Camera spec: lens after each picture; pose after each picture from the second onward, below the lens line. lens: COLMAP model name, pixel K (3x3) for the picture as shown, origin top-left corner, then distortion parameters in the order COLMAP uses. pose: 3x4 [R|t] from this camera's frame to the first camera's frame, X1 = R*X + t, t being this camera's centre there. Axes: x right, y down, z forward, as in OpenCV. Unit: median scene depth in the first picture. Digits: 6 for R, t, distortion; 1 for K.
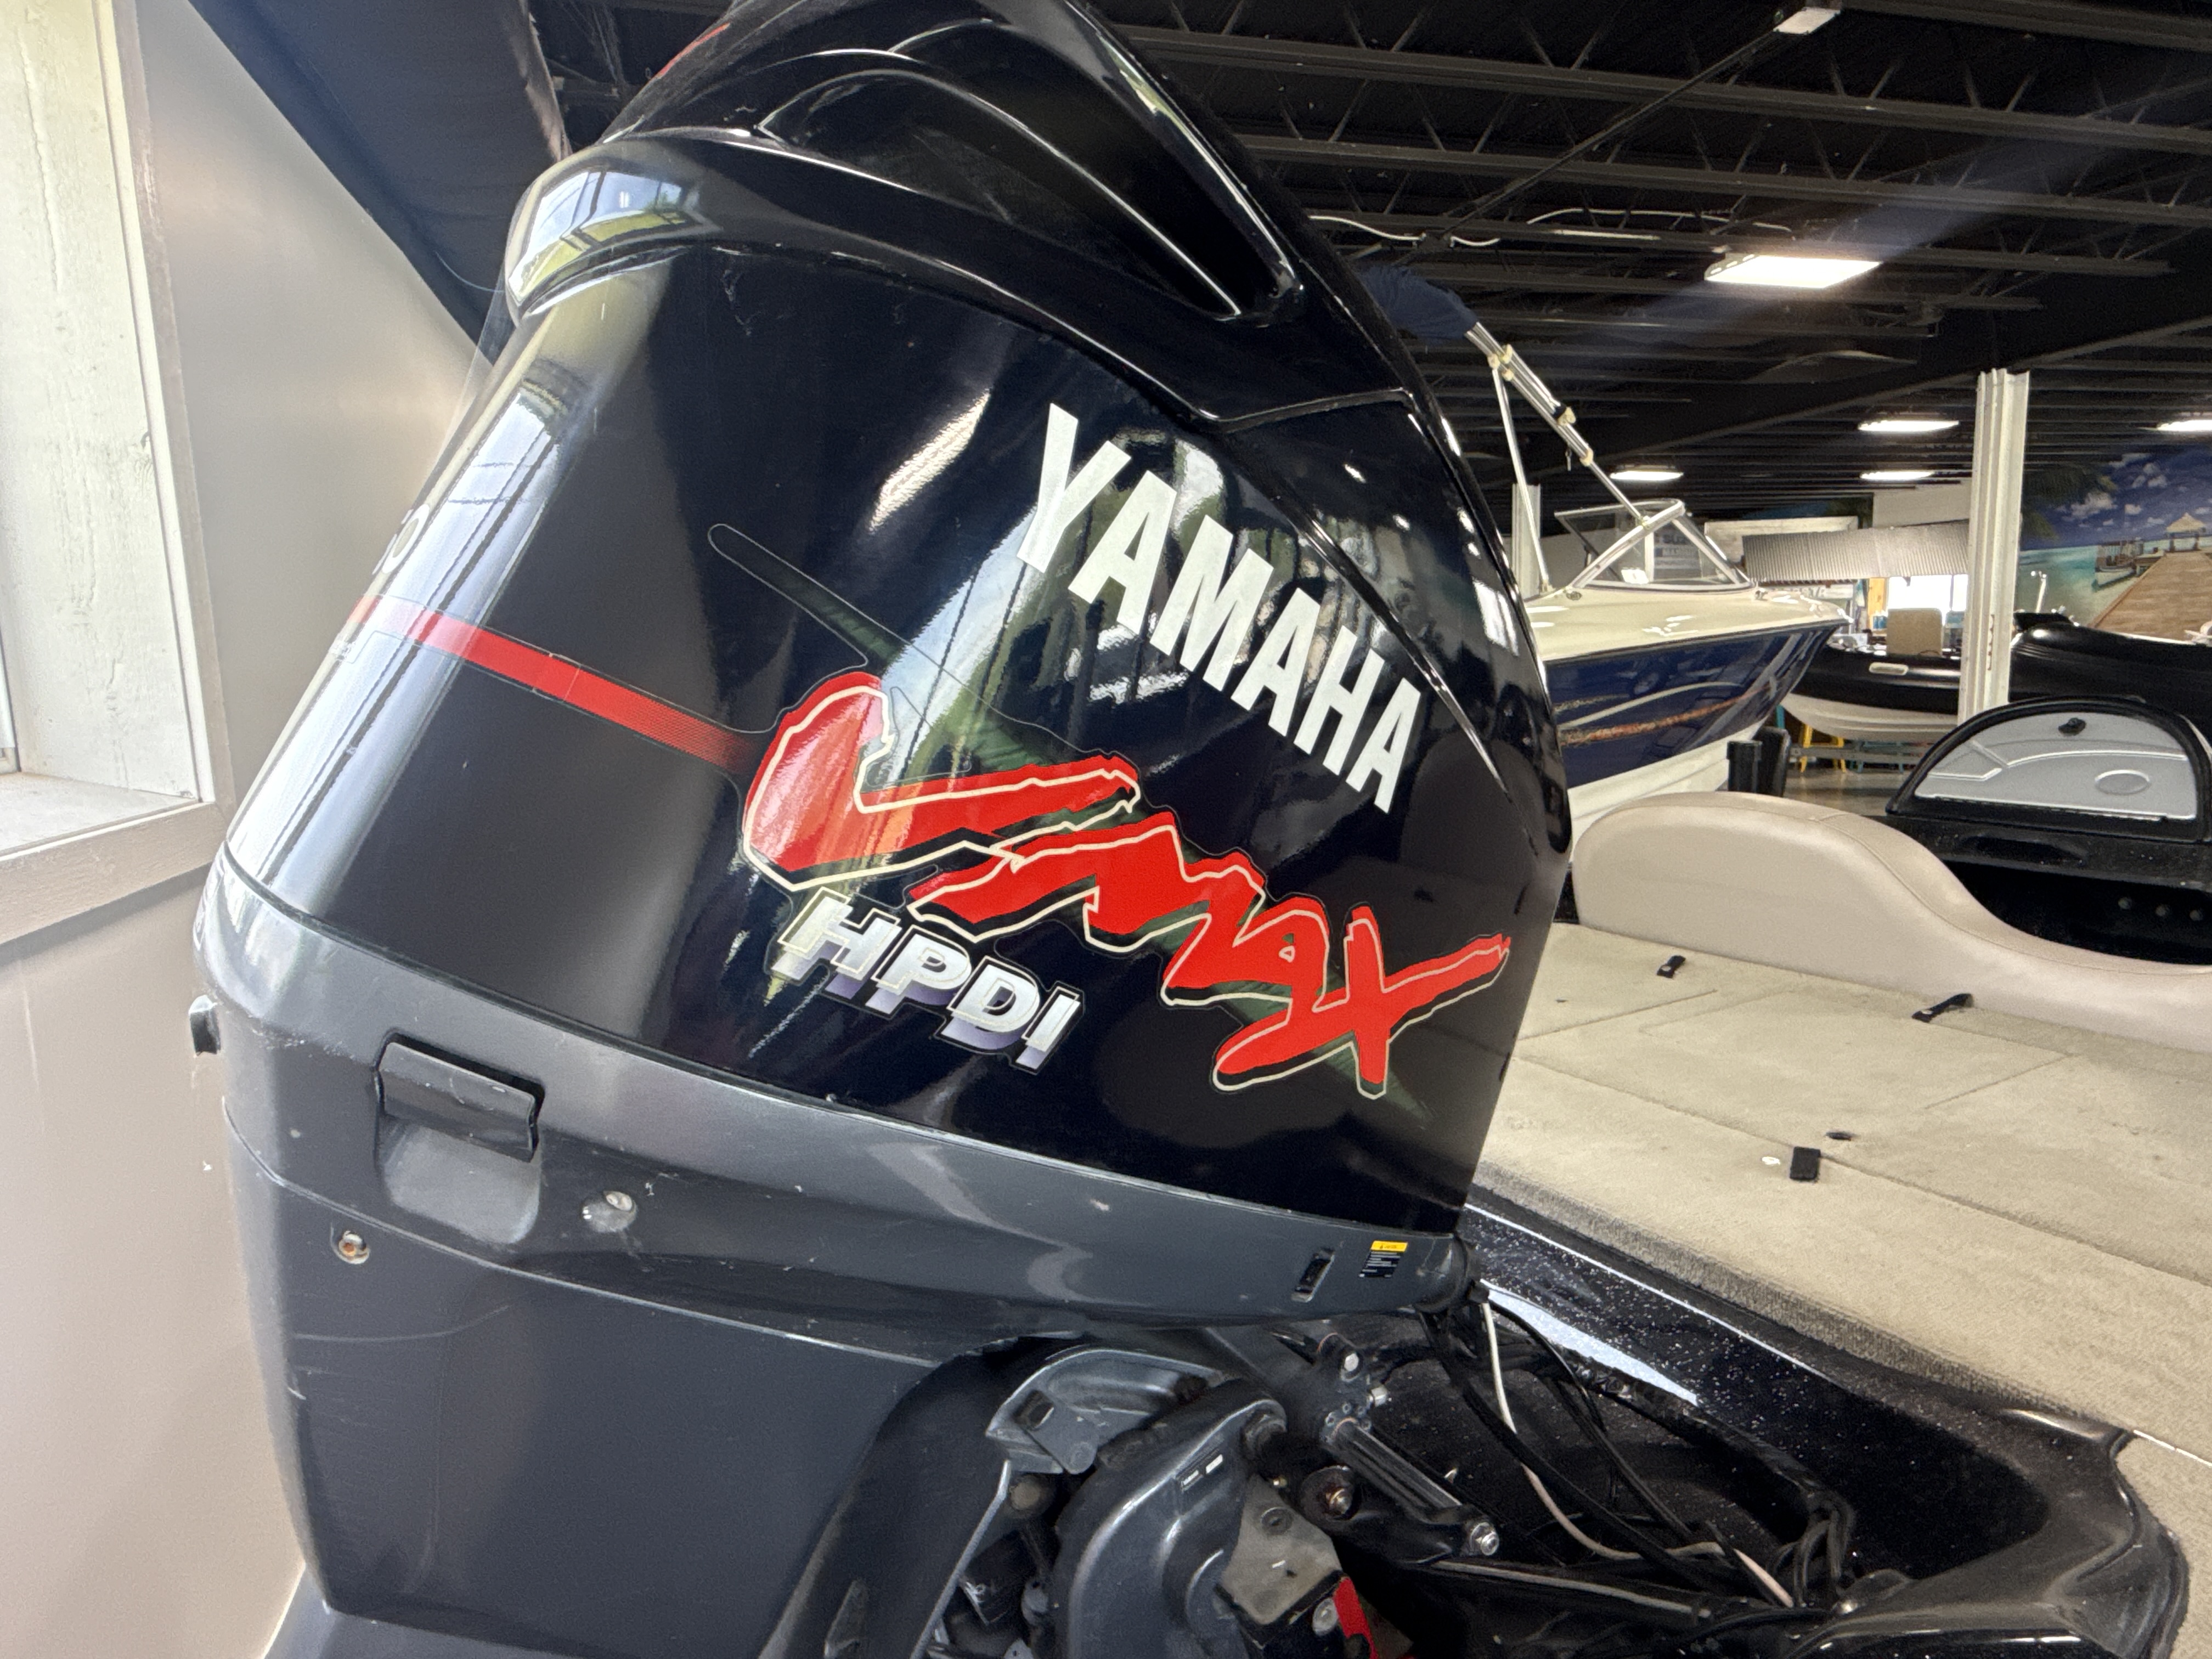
lens RADIAL K [[1343.2, 0, 1097.5], [0, 1343.2, 841.8], [0, 0, 1]] dist [0.000350, -0.000084]
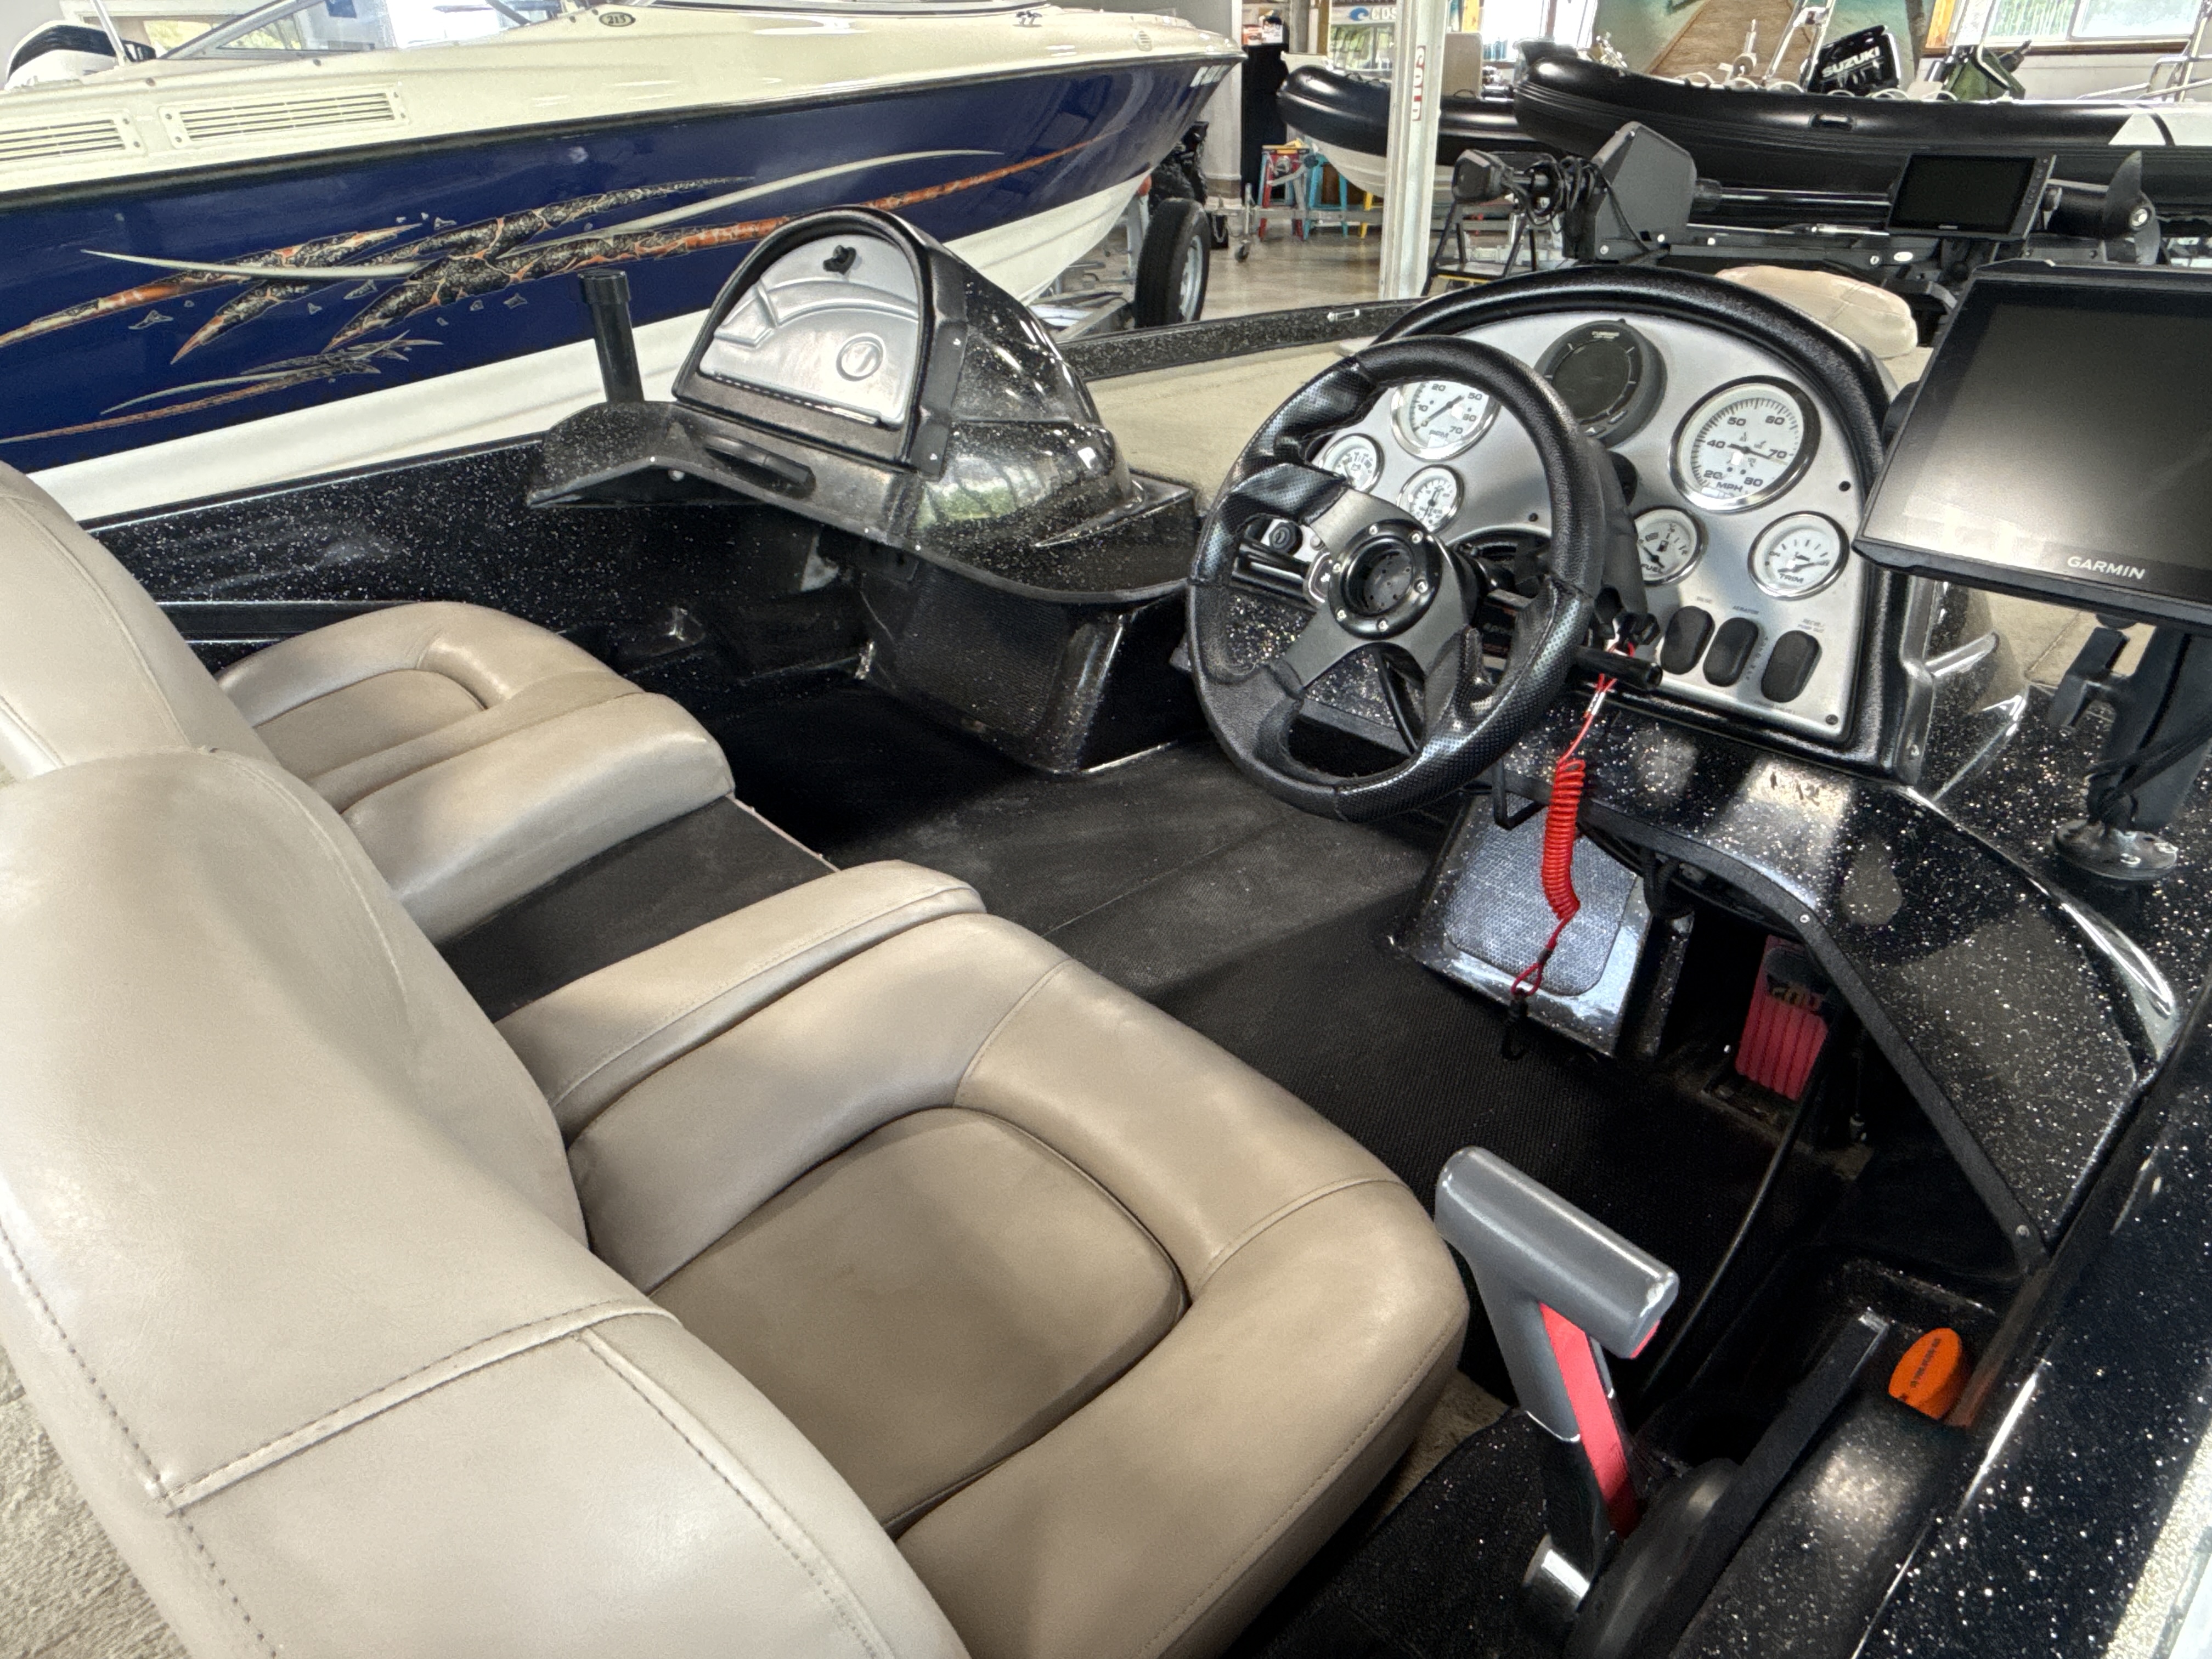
lens RADIAL K [[1343.2, 0, 1100.4], [0, 1343.2, 840.9], [0, 0, 1]] dist [0.000350, -0.000084]
pose [[0.975742, -0.110771, 0.188831, 0.961339], [0.034792, 0.930044, 0.365798, -0.080274], [-0.216141, -0.350355, 0.911337, 0.393647]]
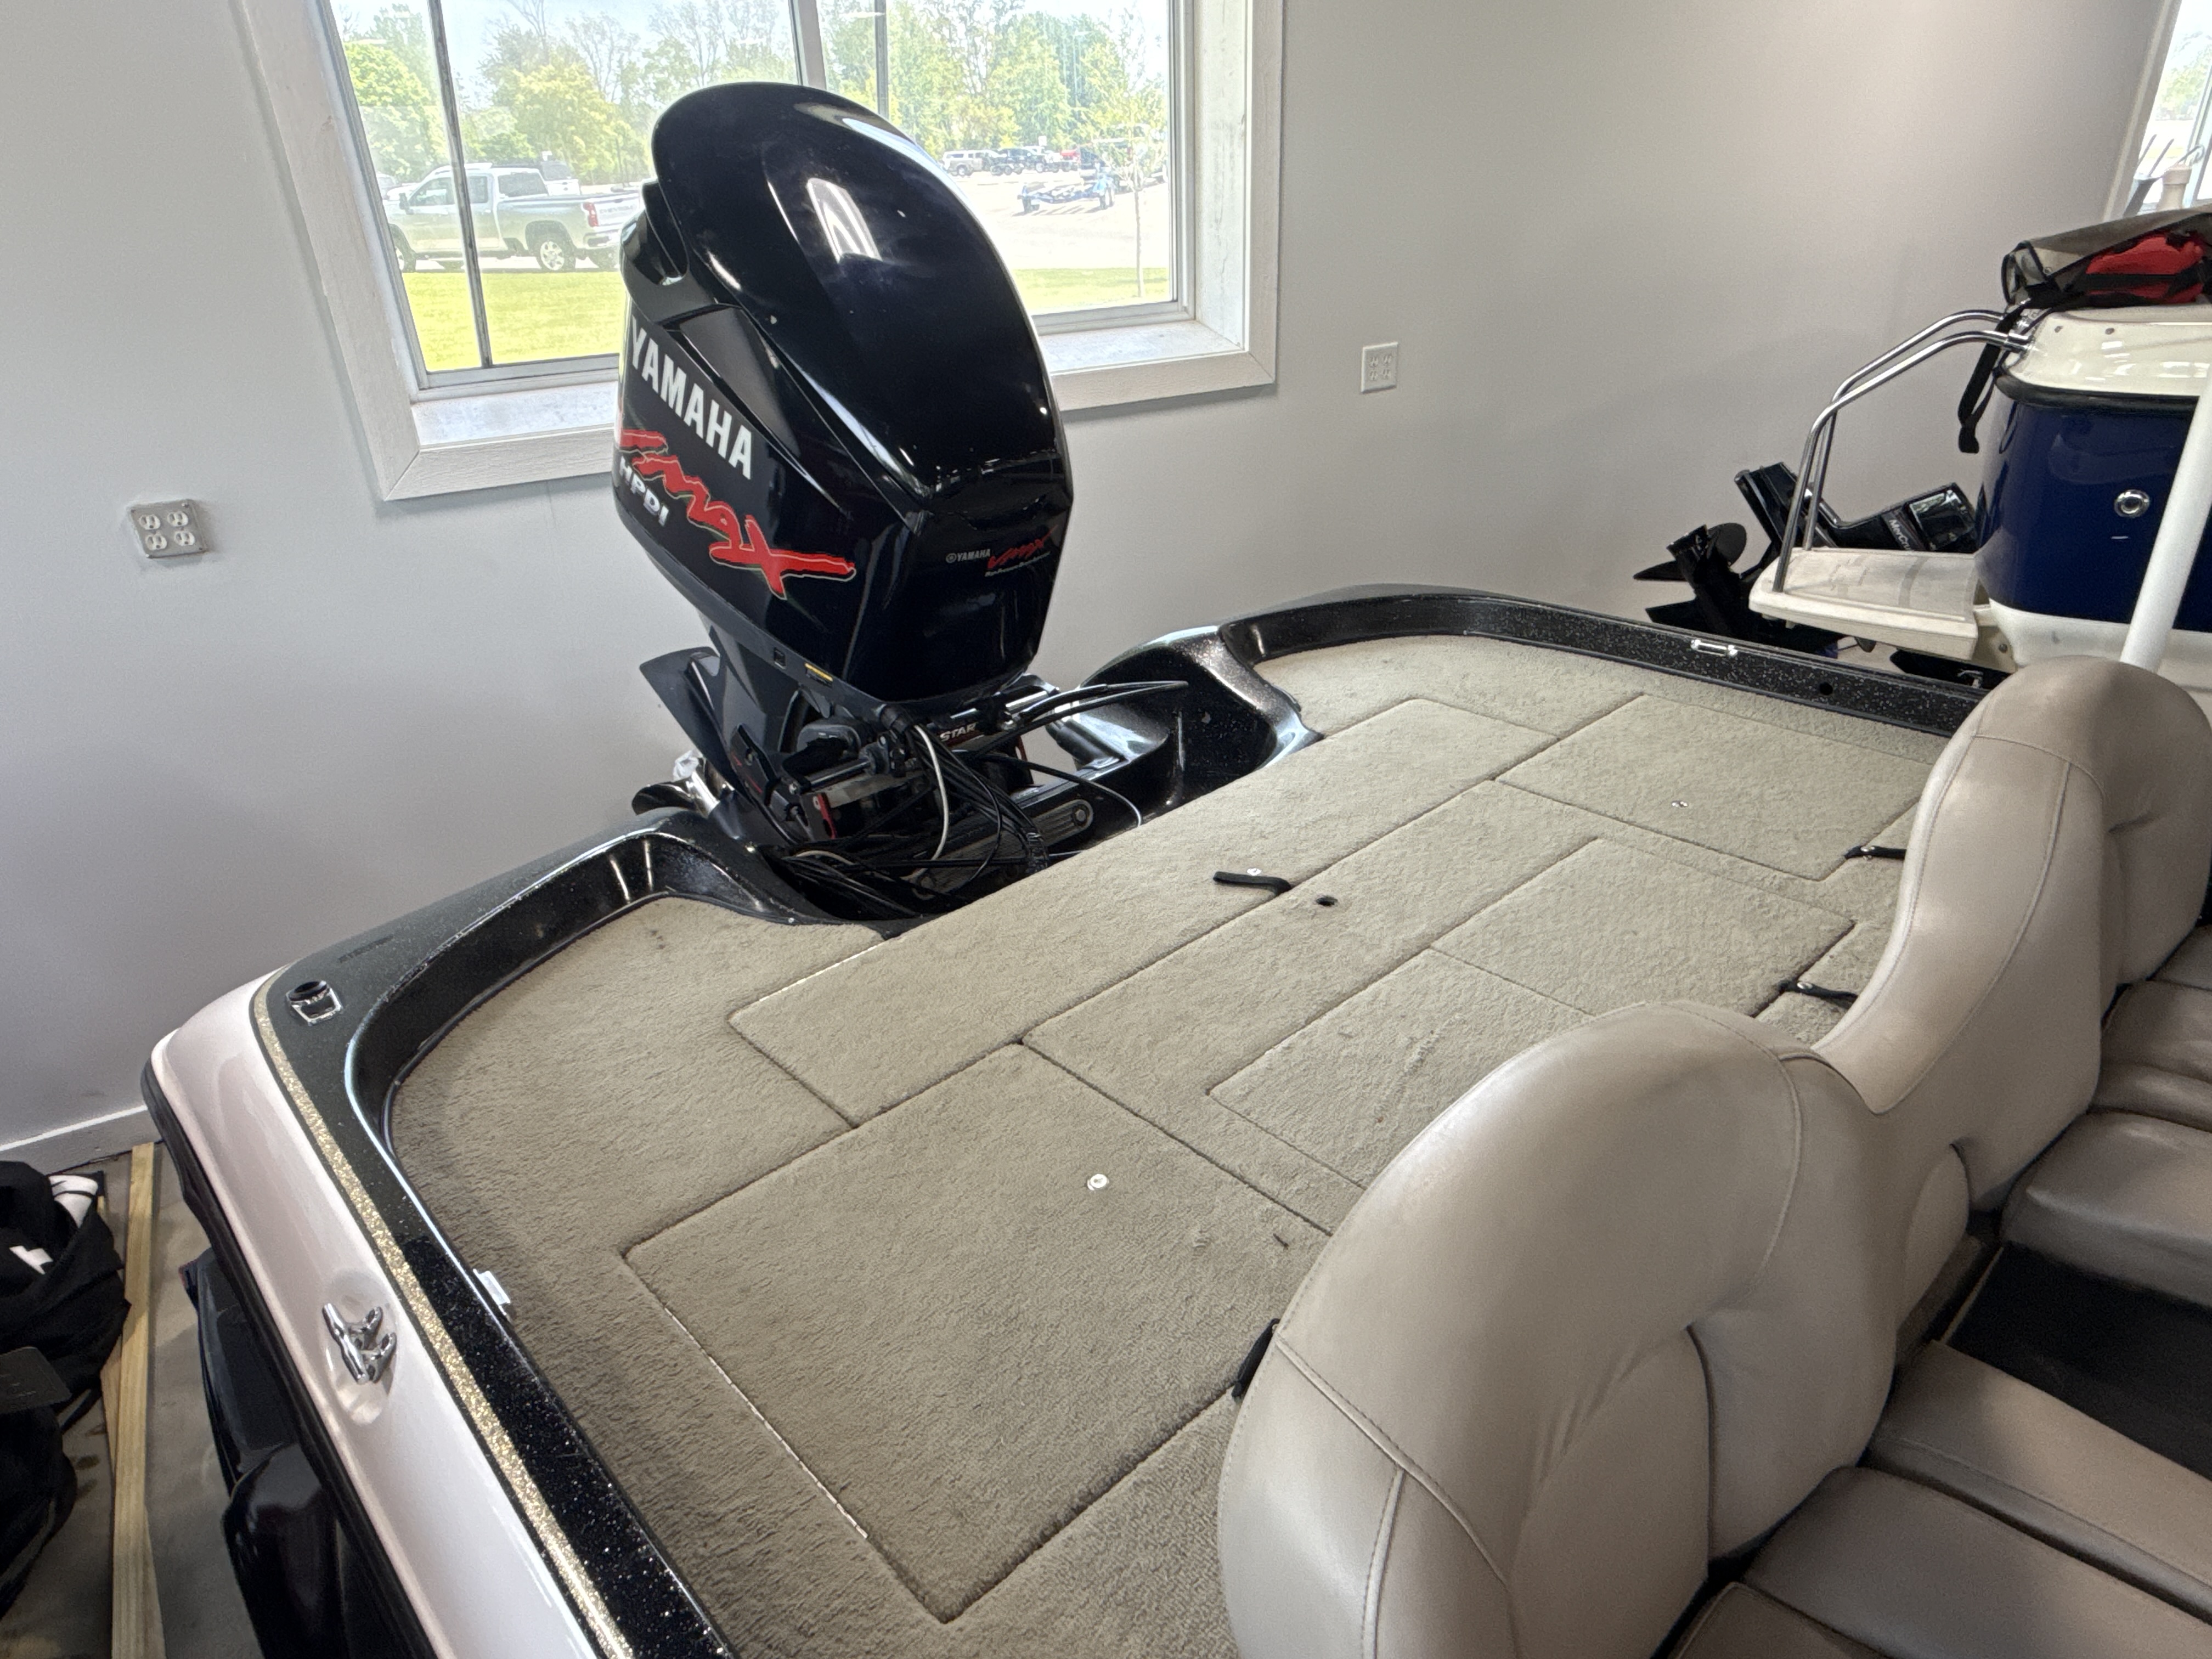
lens RADIAL K [[1343.2, 0, 1100.9], [0, 1343.2, 834.6], [0, 0, 1]] dist [0.000350, -0.000084]
pose [[0.240555, 0.466859, -0.850985, 1.132698], [-0.109357, 0.884183, 0.454159, -0.259603], [0.964455, -0.016189, 0.263749, 0.392096]]
